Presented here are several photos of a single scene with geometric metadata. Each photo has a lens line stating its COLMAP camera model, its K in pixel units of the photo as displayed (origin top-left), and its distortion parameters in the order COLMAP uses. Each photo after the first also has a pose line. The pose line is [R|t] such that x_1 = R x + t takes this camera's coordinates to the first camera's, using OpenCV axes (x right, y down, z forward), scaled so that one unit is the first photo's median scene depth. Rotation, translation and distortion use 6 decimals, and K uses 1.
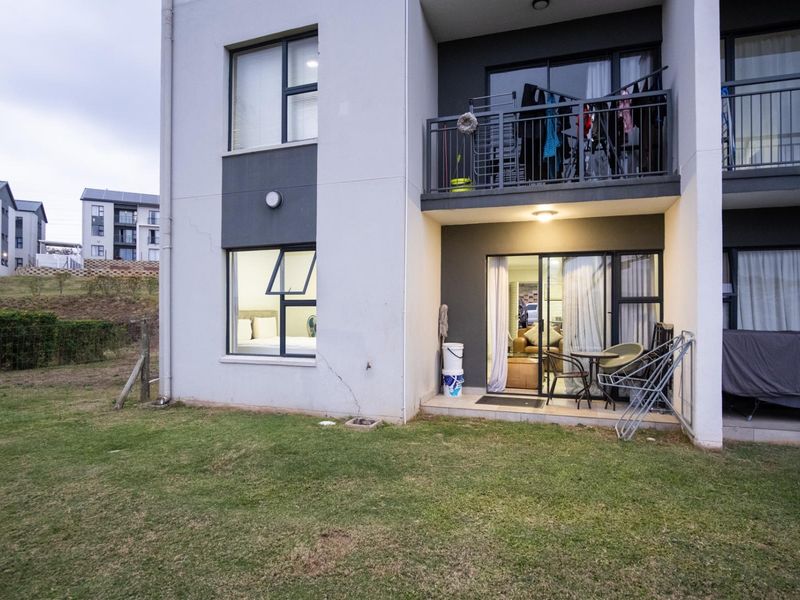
lens RADIAL K [[478.6, 0, 402.7], [0, 478.6, 297.9], [0, 0, 1]] dist [-0.033503, 0.008832]
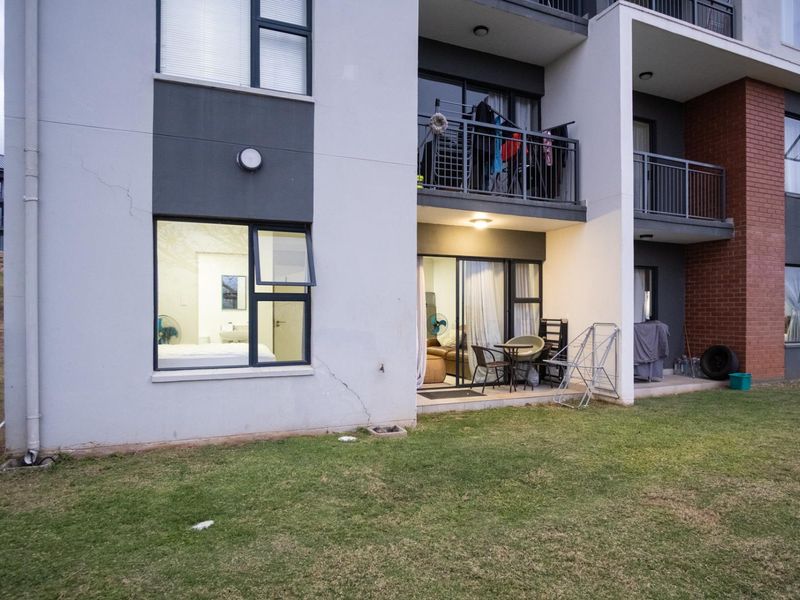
lens RADIAL K [[521.8, 0, 399.8], [0, 521.8, 304.6], [0, 0, 1]] dist [-0.004552, 0.001166]
pose [[0.733948, 0.011028, 0.679117, -0.658148], [-0.016531, 0.999862, 0.001630, 0.018197], [-0.679005, -0.012423, 0.734029, 0.229769]]
